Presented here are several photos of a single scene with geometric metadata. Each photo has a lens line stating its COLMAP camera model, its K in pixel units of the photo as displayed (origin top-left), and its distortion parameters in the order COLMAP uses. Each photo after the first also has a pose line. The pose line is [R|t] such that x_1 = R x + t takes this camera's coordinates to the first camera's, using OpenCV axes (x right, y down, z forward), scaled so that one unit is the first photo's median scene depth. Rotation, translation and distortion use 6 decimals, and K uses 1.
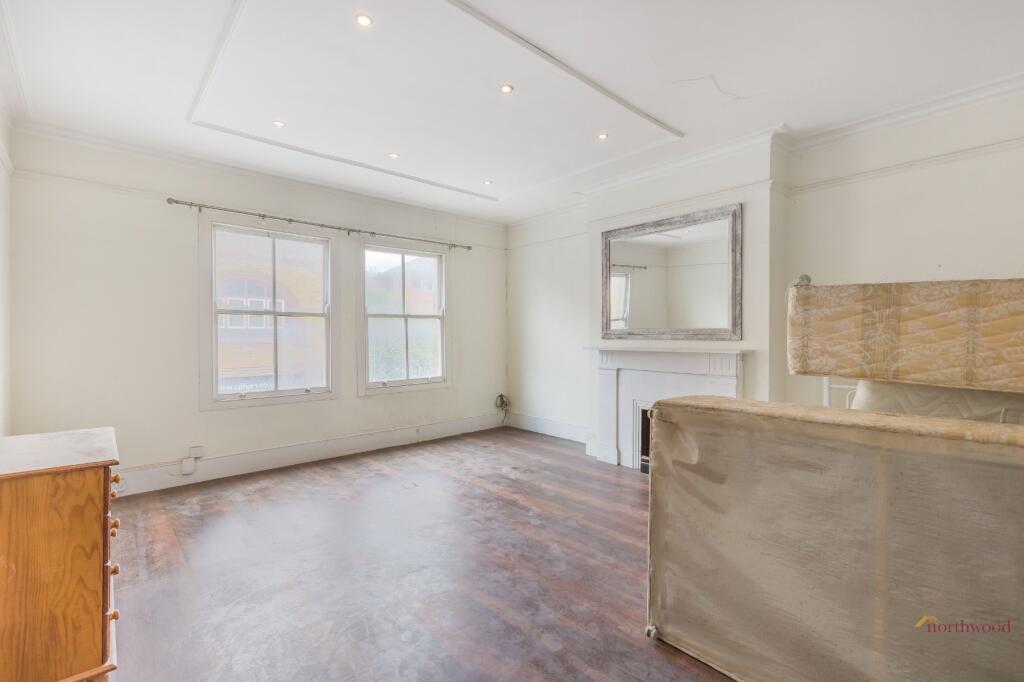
lens RADIAL K [[460.6, 0, 512.0], [0, 460.6, 341.0], [0, 0, 1]] dist [-0.020883, 0.000419]
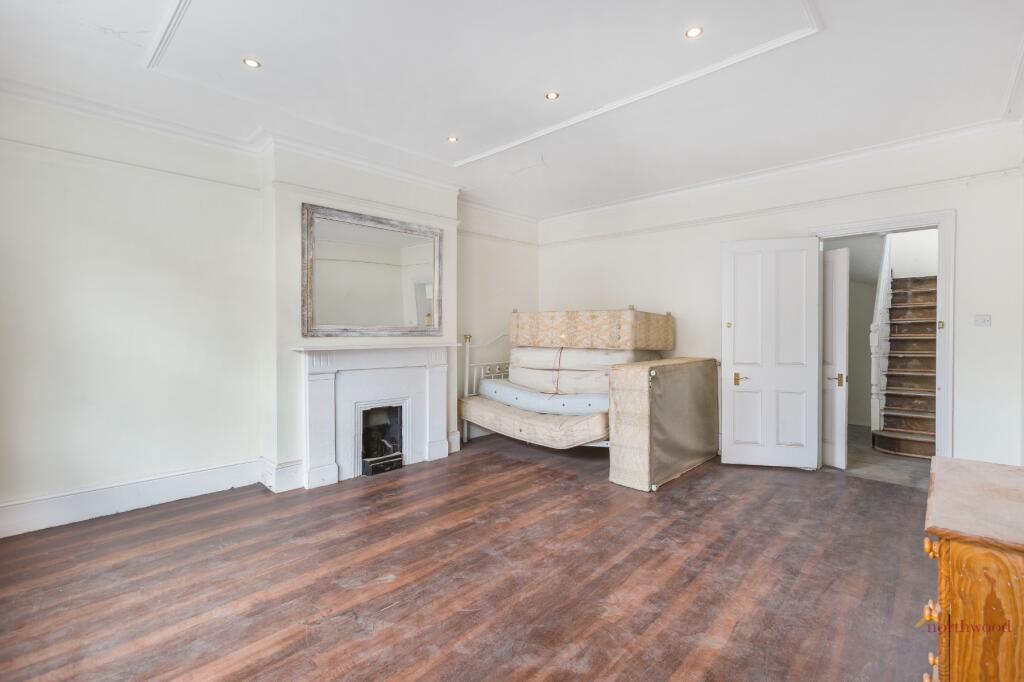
lens RADIAL K [[460.6, 0, 512.0], [0, 460.6, 341.0], [0, 0, 1]] dist [-0.020883, 0.000419]
pose [[-0.086208, -0.014848, 0.996167, -0.734609], [0.016109, 0.999737, 0.016295, -0.005573], [-0.996147, 0.017452, -0.085946, 0.834295]]
